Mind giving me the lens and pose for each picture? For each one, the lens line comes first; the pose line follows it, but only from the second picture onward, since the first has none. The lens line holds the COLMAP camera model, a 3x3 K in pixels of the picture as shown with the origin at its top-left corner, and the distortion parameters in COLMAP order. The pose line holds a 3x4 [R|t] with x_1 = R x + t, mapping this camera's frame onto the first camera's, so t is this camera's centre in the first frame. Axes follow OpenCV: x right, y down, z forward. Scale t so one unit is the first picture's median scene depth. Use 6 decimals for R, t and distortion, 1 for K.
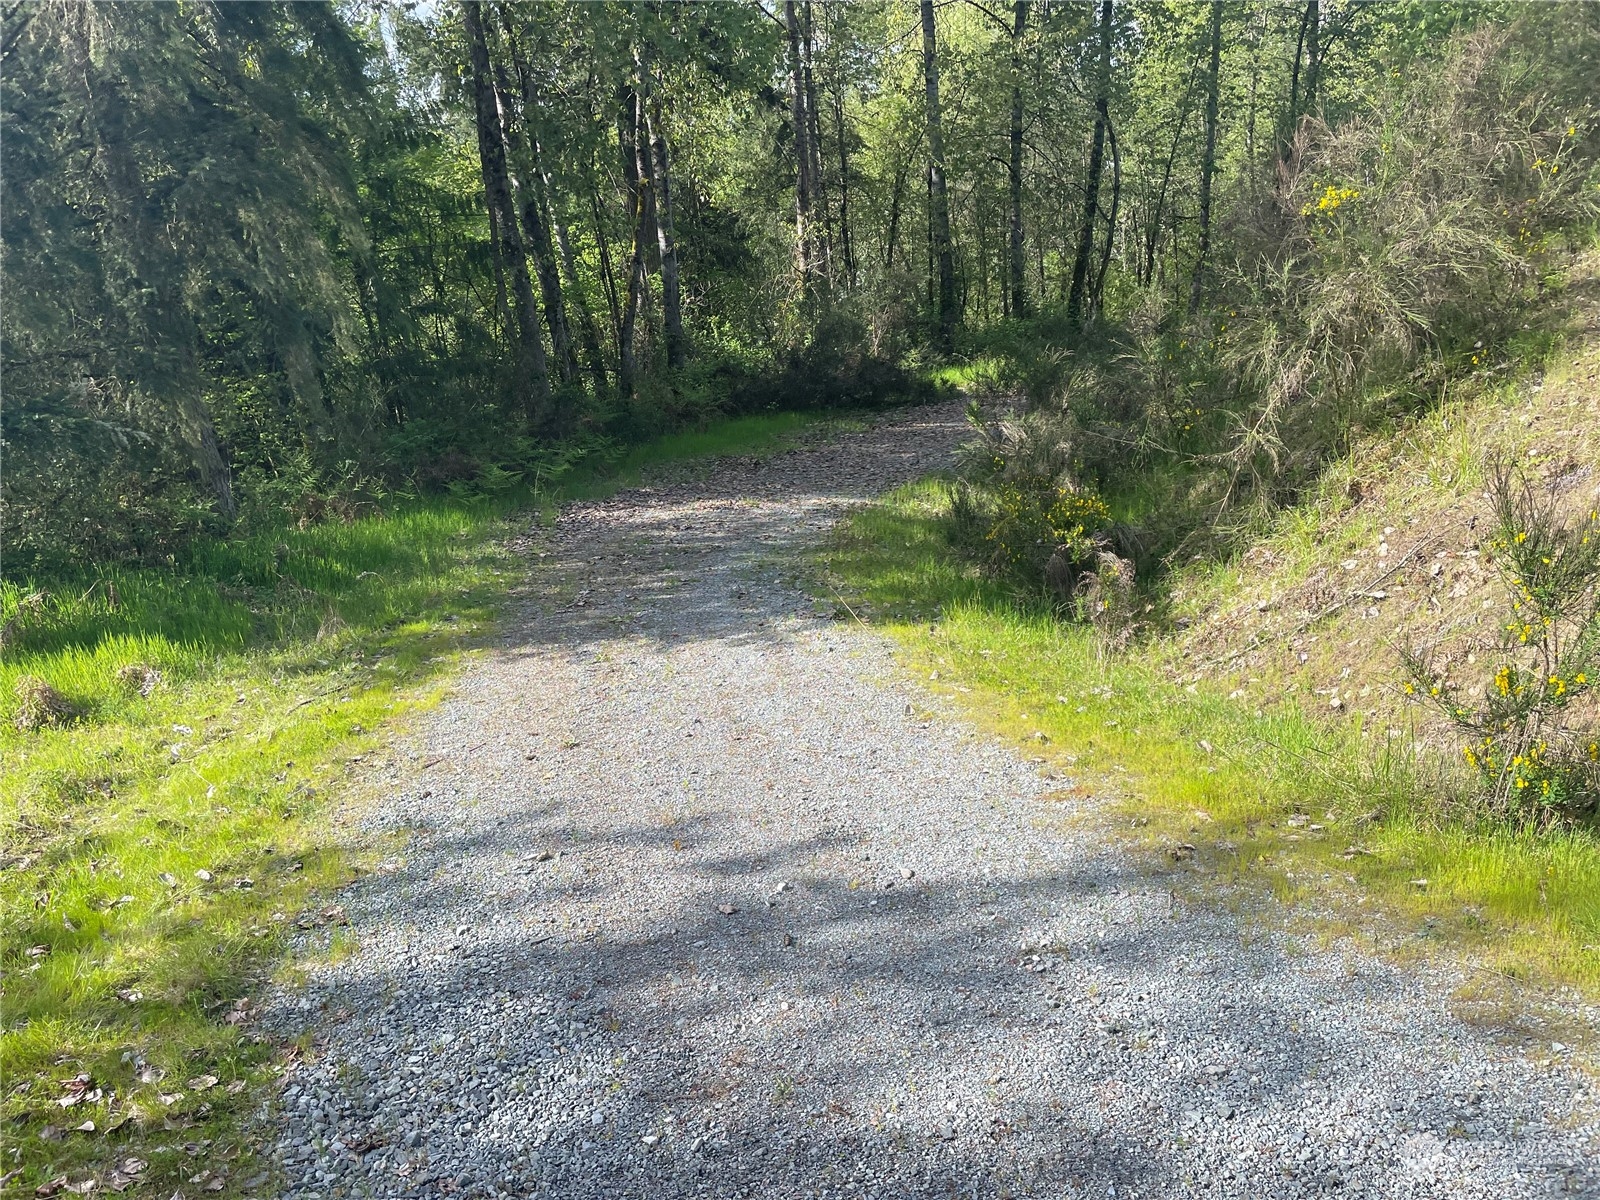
lens RADIAL K [[1208.1, 0, 800.0], [0, 1208.1, 600.0], [0, 0, 1]] dist [0.077534, -0.146961]
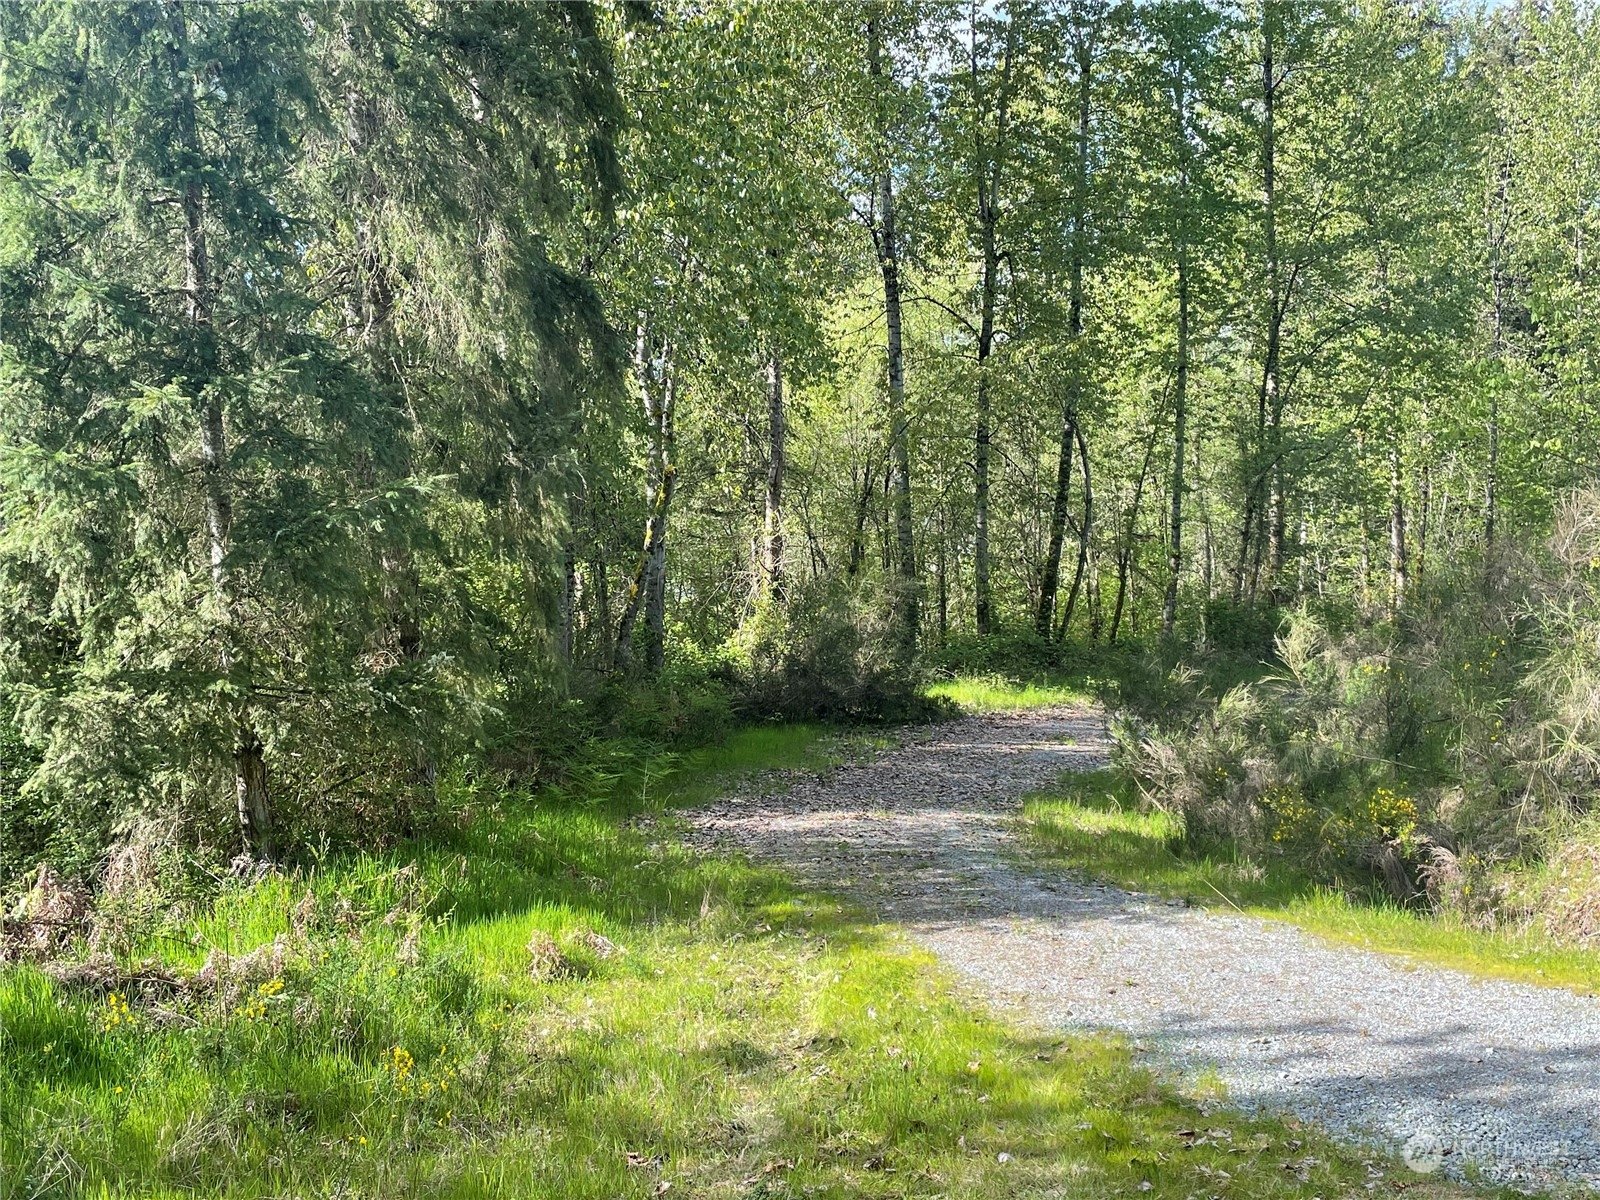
lens RADIAL K [[1602.2, 0, 800.0], [0, 1602.2, 600.0], [0, 0, 1]] dist [-0.003824, -0.004536]
pose [[0.982922, 0.048884, 0.177408, -0.181334], [-0.004757, 0.970498, -0.241062, 0.029690], [-0.183959, 0.236102, 0.954157, -0.104094]]
